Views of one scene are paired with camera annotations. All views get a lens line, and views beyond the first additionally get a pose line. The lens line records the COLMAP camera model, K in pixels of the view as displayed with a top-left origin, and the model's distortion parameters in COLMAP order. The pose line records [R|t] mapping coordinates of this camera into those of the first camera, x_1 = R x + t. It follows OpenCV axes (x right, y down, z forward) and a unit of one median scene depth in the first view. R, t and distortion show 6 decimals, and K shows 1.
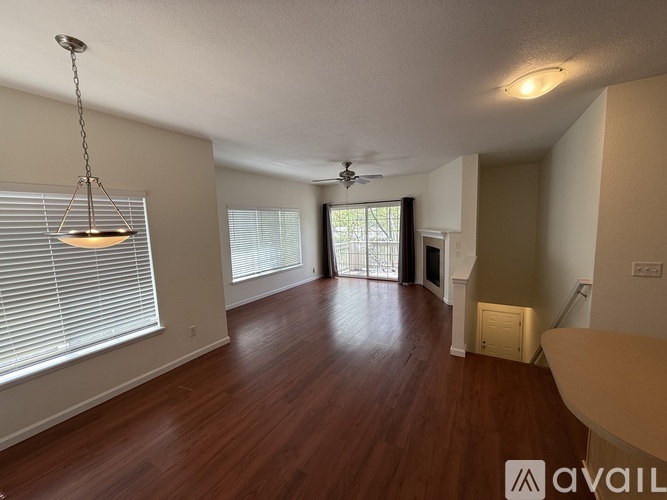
lens RADIAL K [[264.7, 0, 332.0], [0, 264.7, 251.6], [0, 0, 1]] dist [-0.000541, -0.000595]
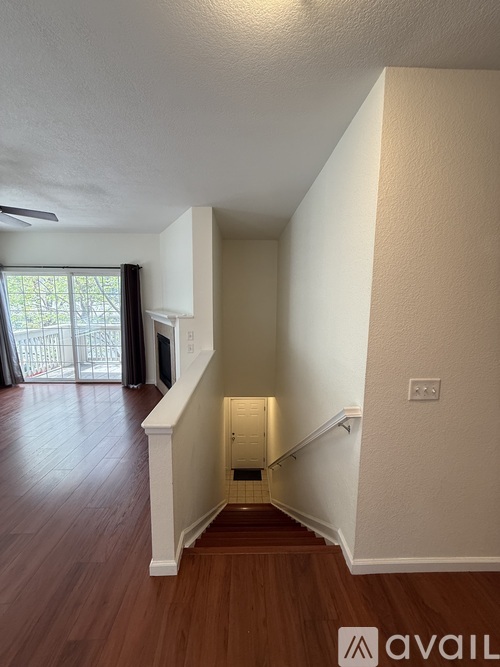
lens RADIAL K [[264.7, 0, 249.5], [0, 264.7, 334.7], [0, 0, 1]] dist [-0.000541, -0.000595]
pose [[0.843888, -0.035951, 0.535313, 0.188558], [0.023146, 0.999263, 0.030621, -0.035969], [-0.536020, -0.013451, 0.844098, 0.261334]]
